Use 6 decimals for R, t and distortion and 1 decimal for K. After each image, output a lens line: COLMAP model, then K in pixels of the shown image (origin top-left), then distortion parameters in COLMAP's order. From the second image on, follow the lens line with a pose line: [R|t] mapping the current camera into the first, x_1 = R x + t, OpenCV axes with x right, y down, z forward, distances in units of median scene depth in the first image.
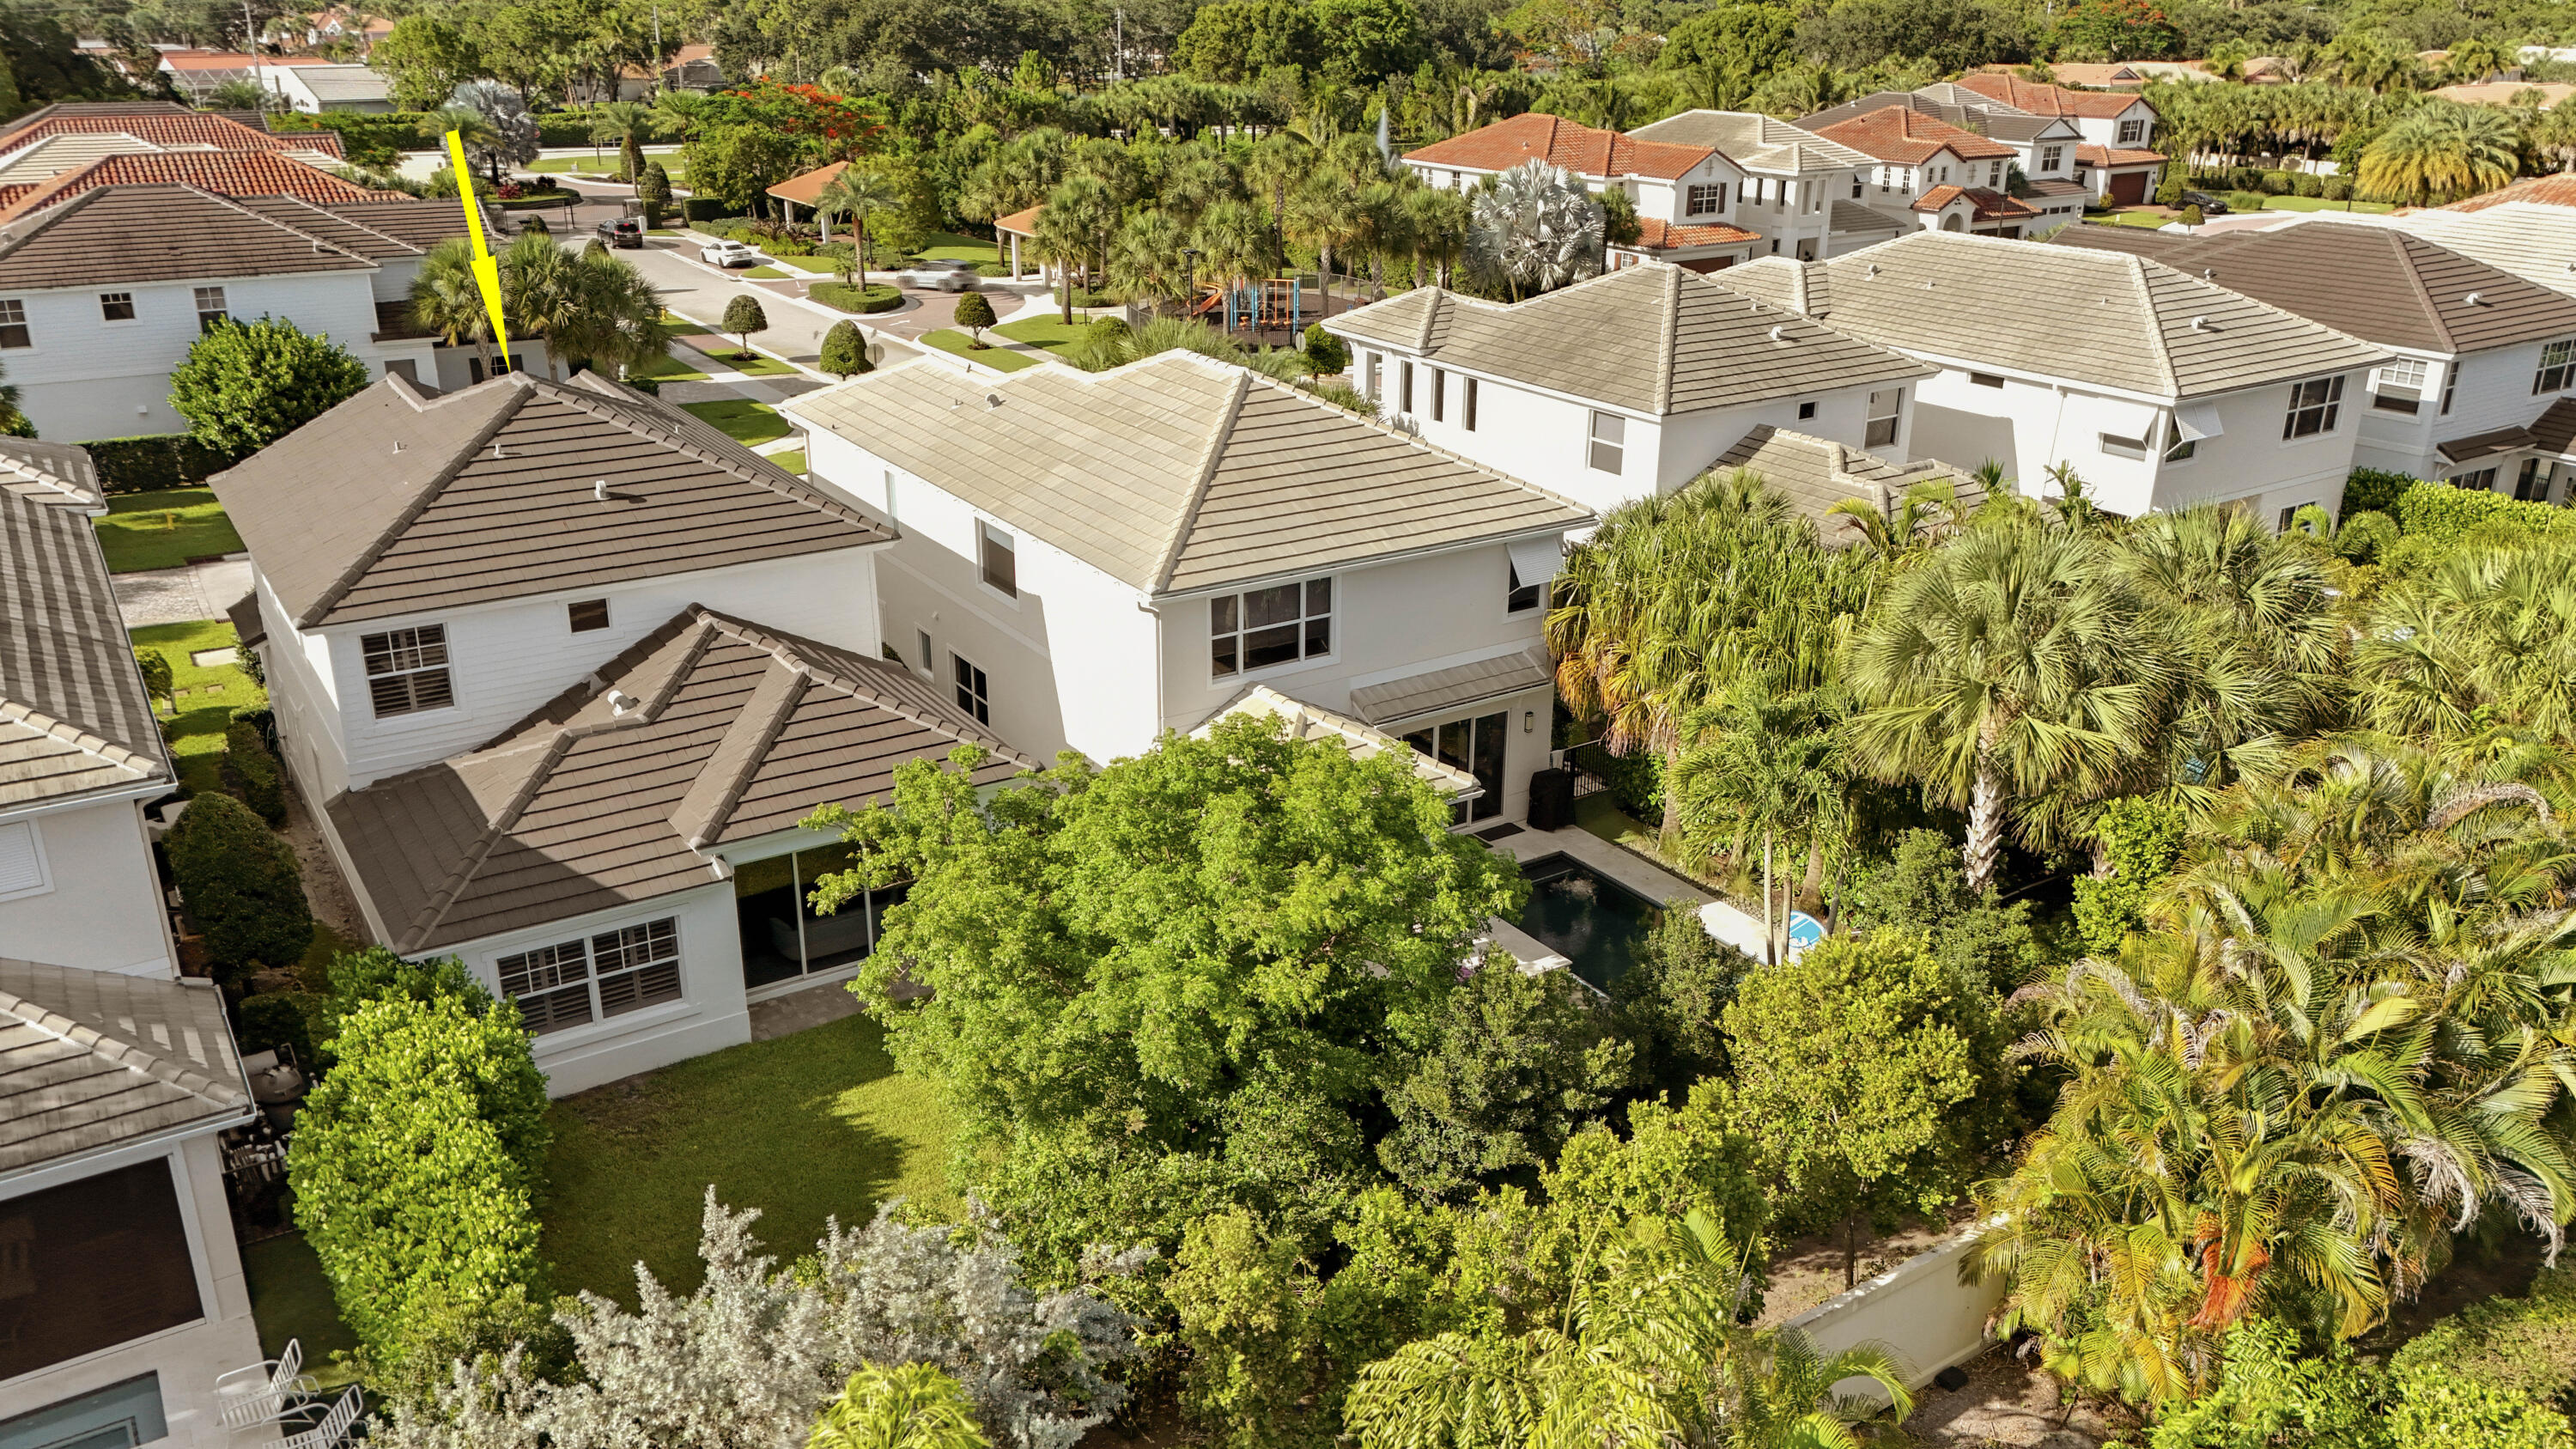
lens RADIAL K [[1917.5, 0, 1278.9], [0, 1917.5, 738.7], [0, 0, 1]] dist [0.058462, -0.040498]
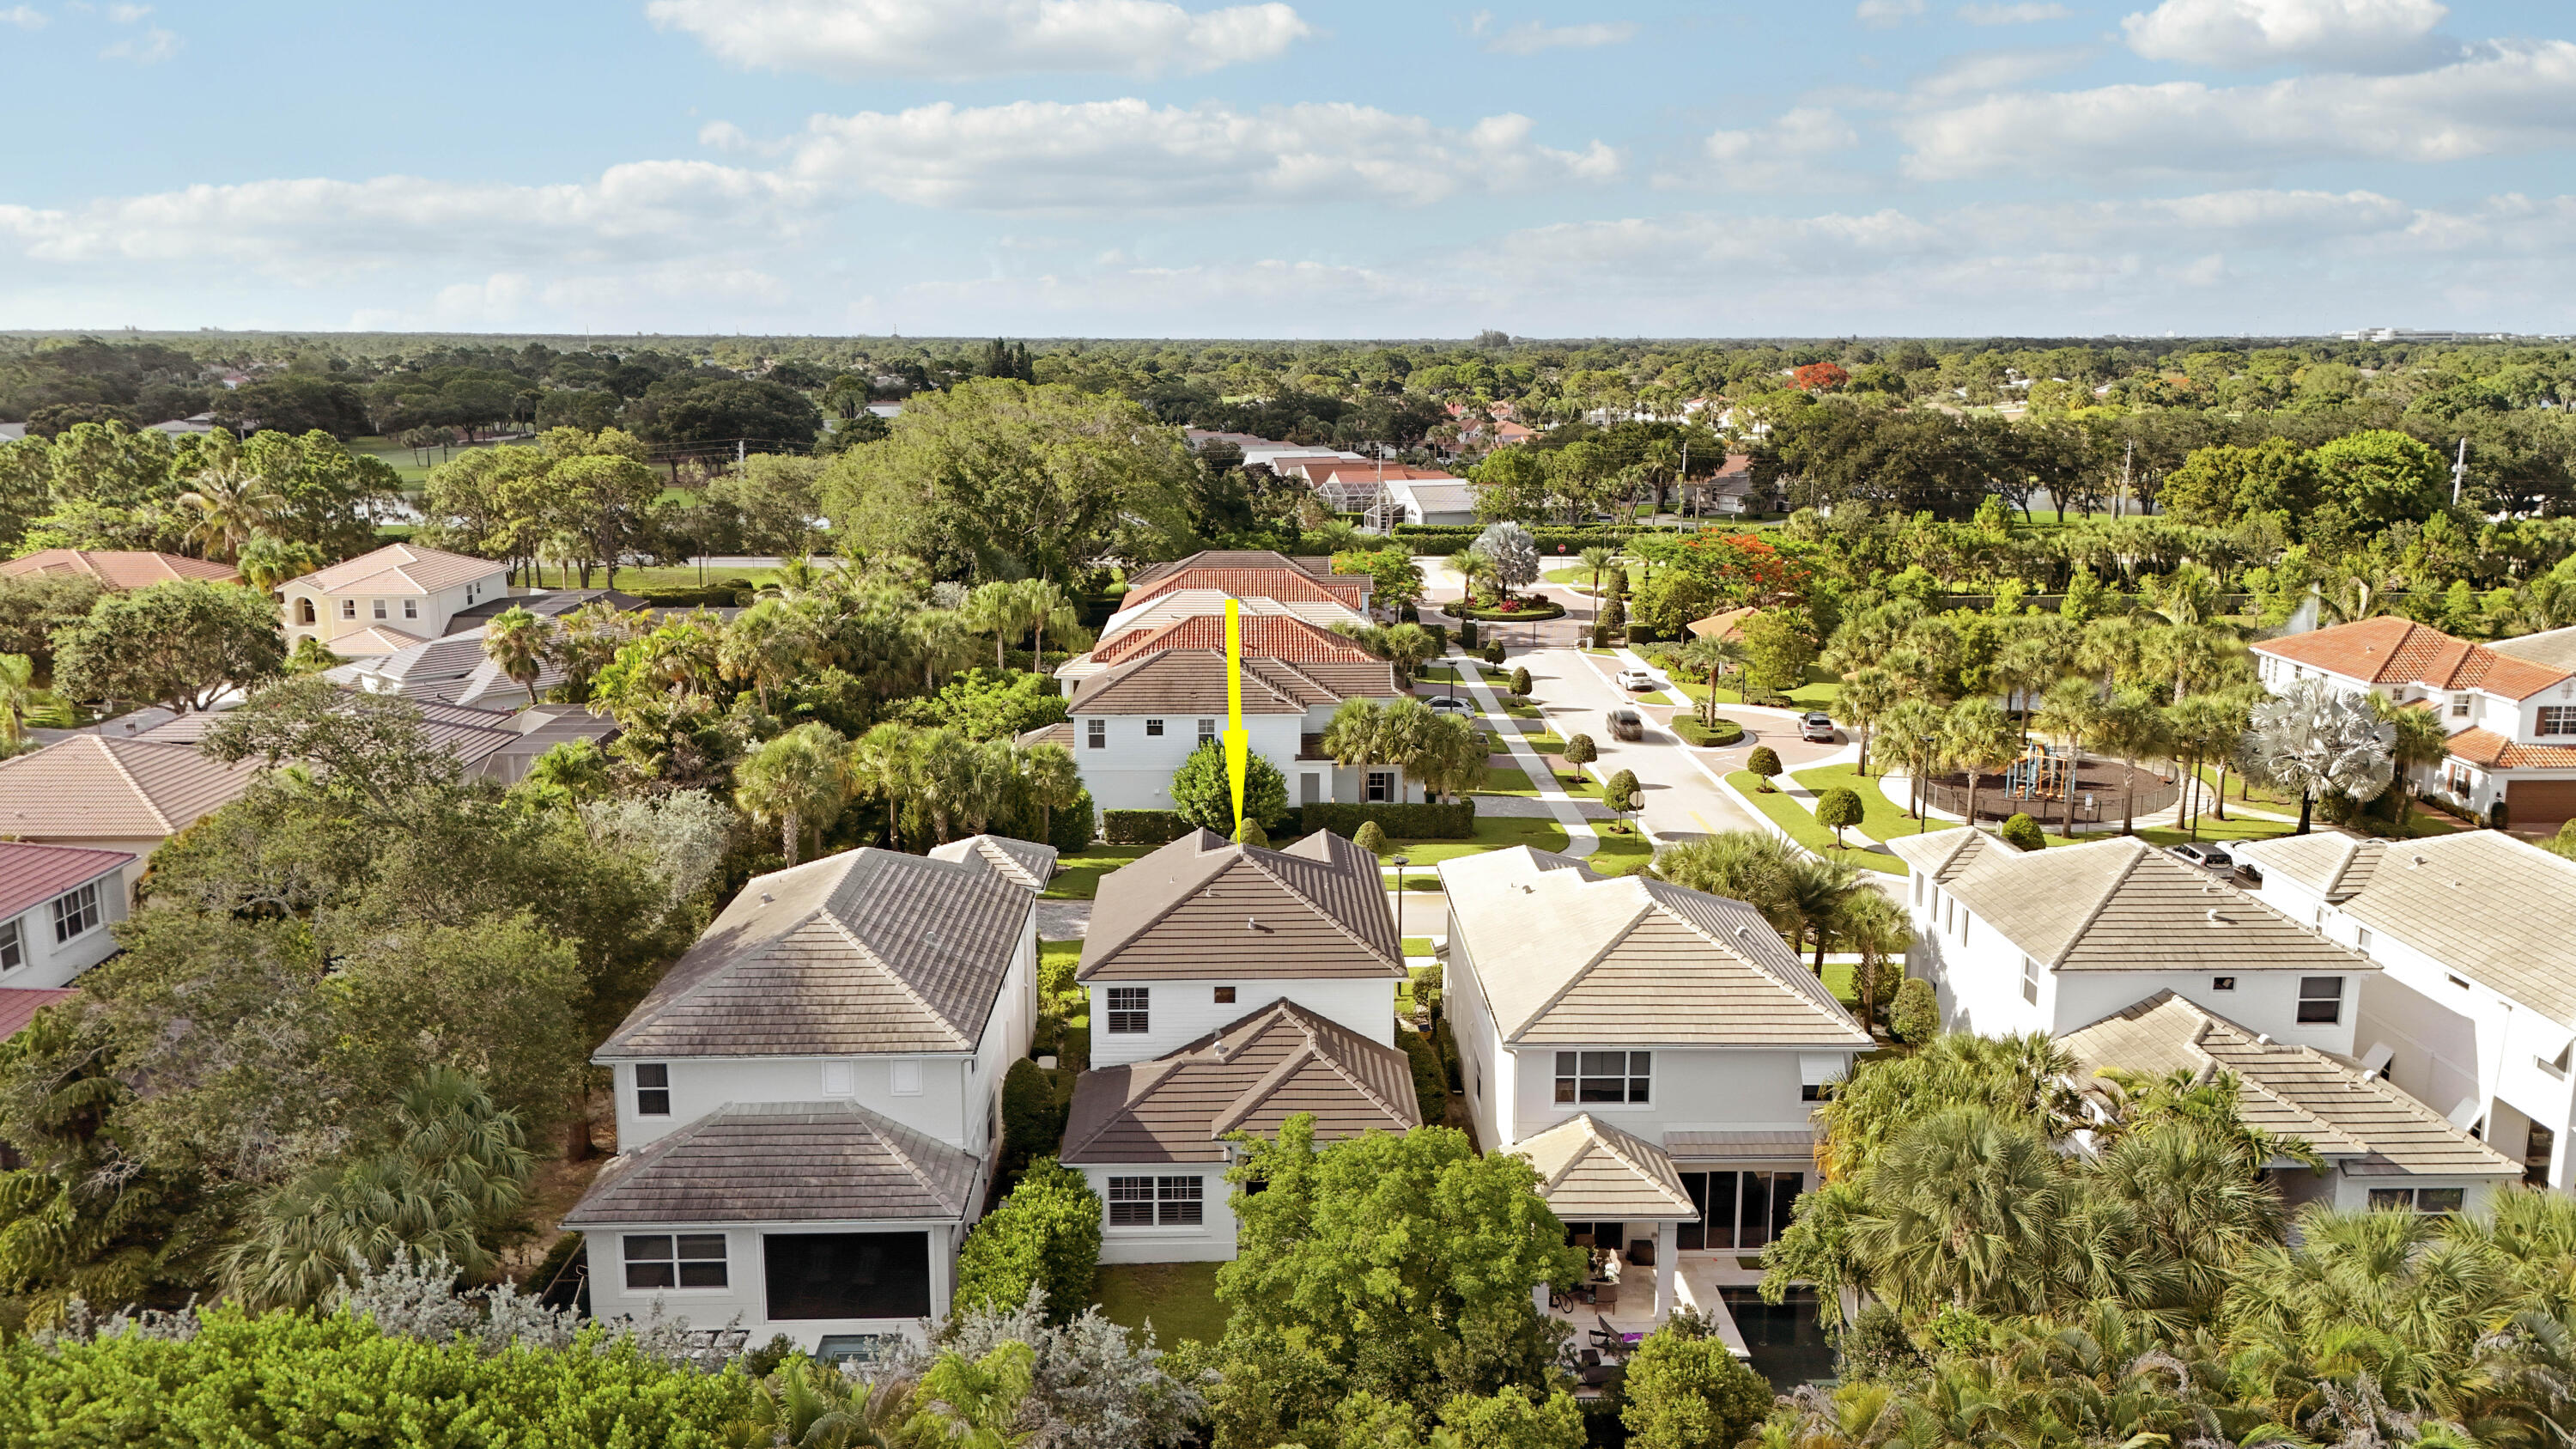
lens RADIAL K [[1962.5, 0, 1253.8], [0, 1962.5, 642.0], [0, 0, 1]] dist [0.058027, -0.039477]
pose [[0.837174, 0.074696, -0.541812, 0.575914], [-0.187971, 0.969582, -0.156772, -0.093874], [0.513621, 0.233090, 0.825750, -0.509154]]
